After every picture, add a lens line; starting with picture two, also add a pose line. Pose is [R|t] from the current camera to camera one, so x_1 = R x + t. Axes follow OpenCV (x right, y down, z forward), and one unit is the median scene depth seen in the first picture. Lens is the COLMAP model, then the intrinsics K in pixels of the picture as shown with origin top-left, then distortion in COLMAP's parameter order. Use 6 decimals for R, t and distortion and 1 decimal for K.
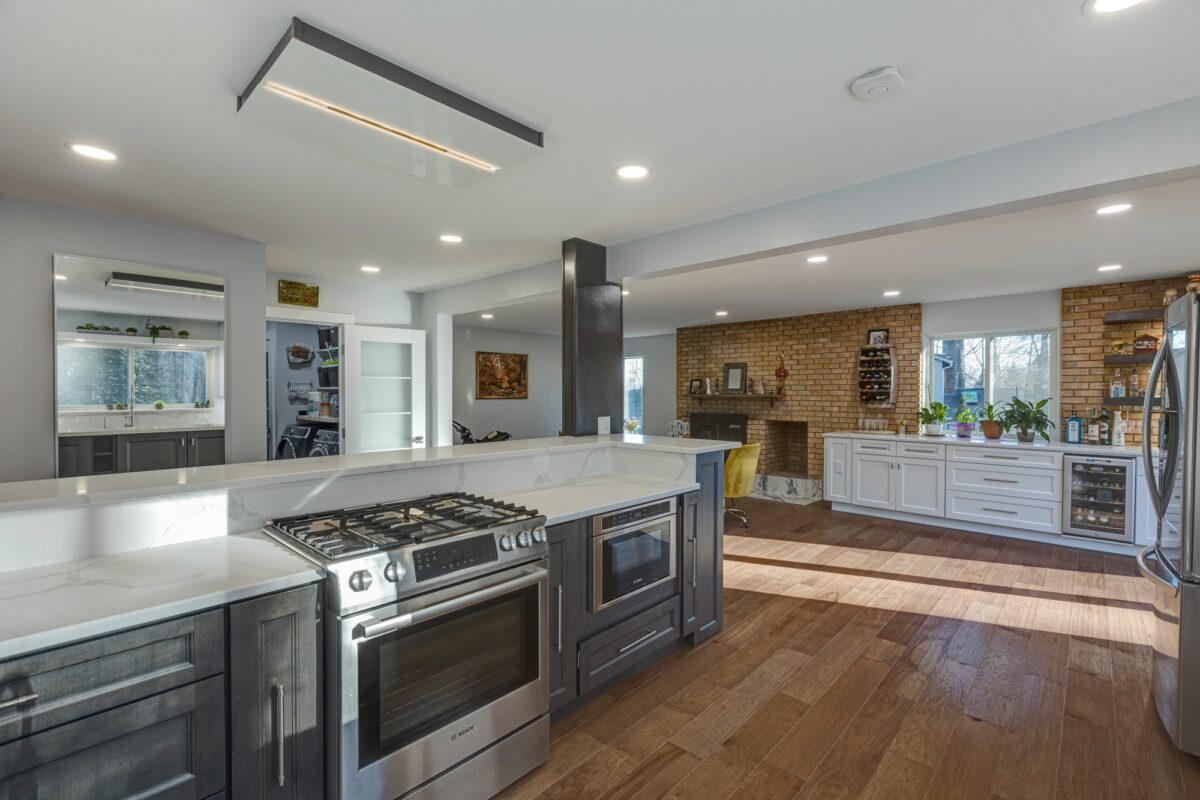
lens RADIAL K [[534.8, 0, 596.7], [0, 534.8, 397.0], [0, 0, 1]] dist [-0.000900, -0.000006]
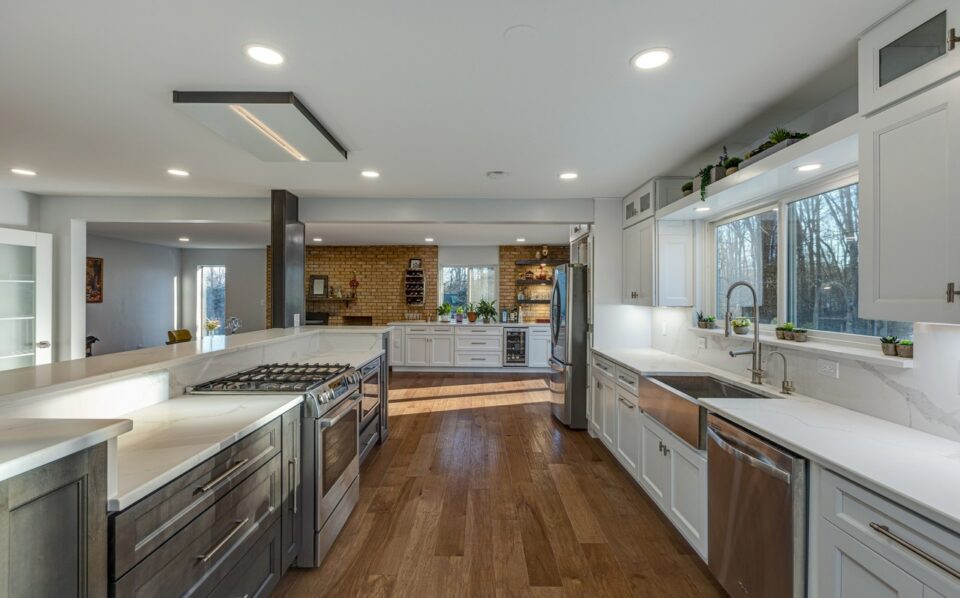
lens RADIAL K [[439.6, 0, 480.0], [0, 439.6, 299.0], [0, 0, 1]] dist [0.000273, 0.000076]
pose [[0.726722, -0.001152, 0.686930, -0.274797], [0.002314, 0.999997, -0.000771, -0.001200], [-0.686928, 0.002150, 0.726723, -0.126150]]
